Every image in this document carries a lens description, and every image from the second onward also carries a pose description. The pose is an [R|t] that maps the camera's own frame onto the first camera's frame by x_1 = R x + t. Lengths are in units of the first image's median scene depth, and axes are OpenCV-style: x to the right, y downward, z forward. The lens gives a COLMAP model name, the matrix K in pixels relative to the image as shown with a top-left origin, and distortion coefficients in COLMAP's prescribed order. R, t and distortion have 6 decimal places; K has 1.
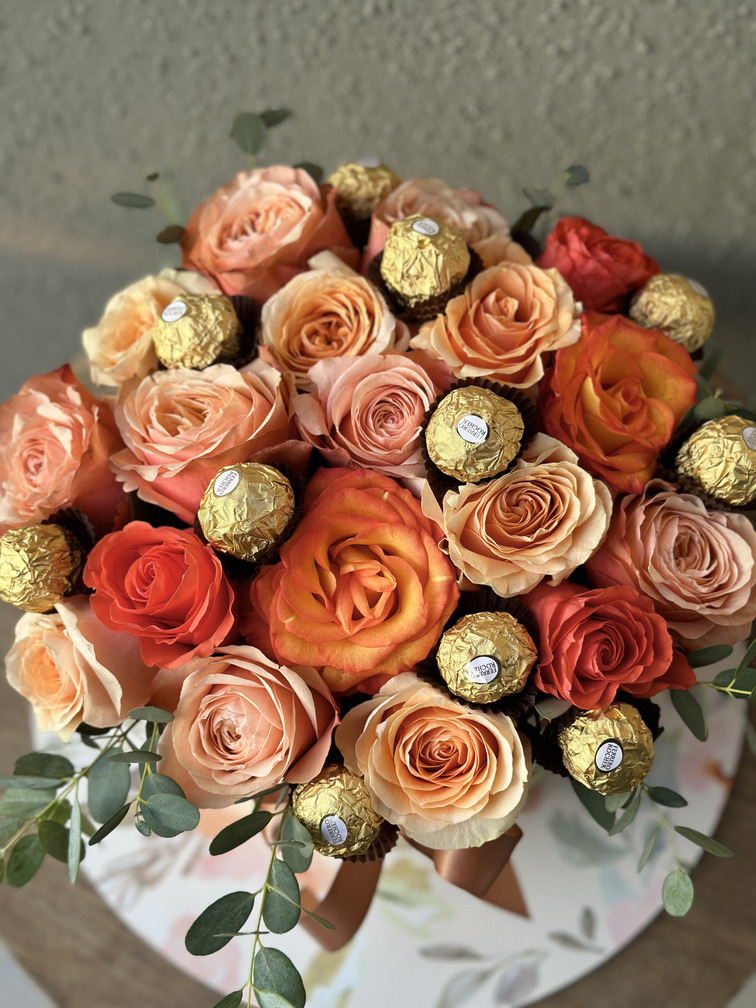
lens RADIAL K [[1414.8, 0, 378.0], [0, 1414.8, 504.0], [0, 0, 1]] dist [0.167153, -0.338779]
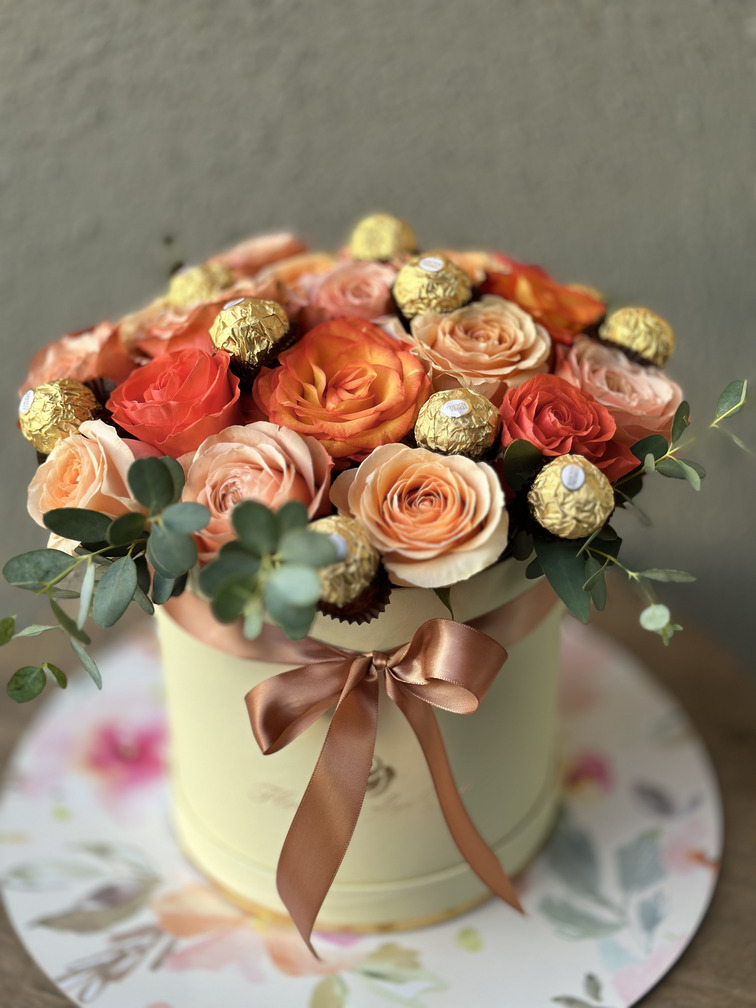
lens RADIAL K [[1414.8, 0, 378.0], [0, 1414.8, 504.0], [0, 0, 1]] dist [0.167153, -0.338779]
pose [[0.997599, -0.022656, 0.065440, -0.065420], [0.056776, 0.808642, -0.585555, 0.828391], [-0.039651, 0.587865, 0.807987, 0.104366]]
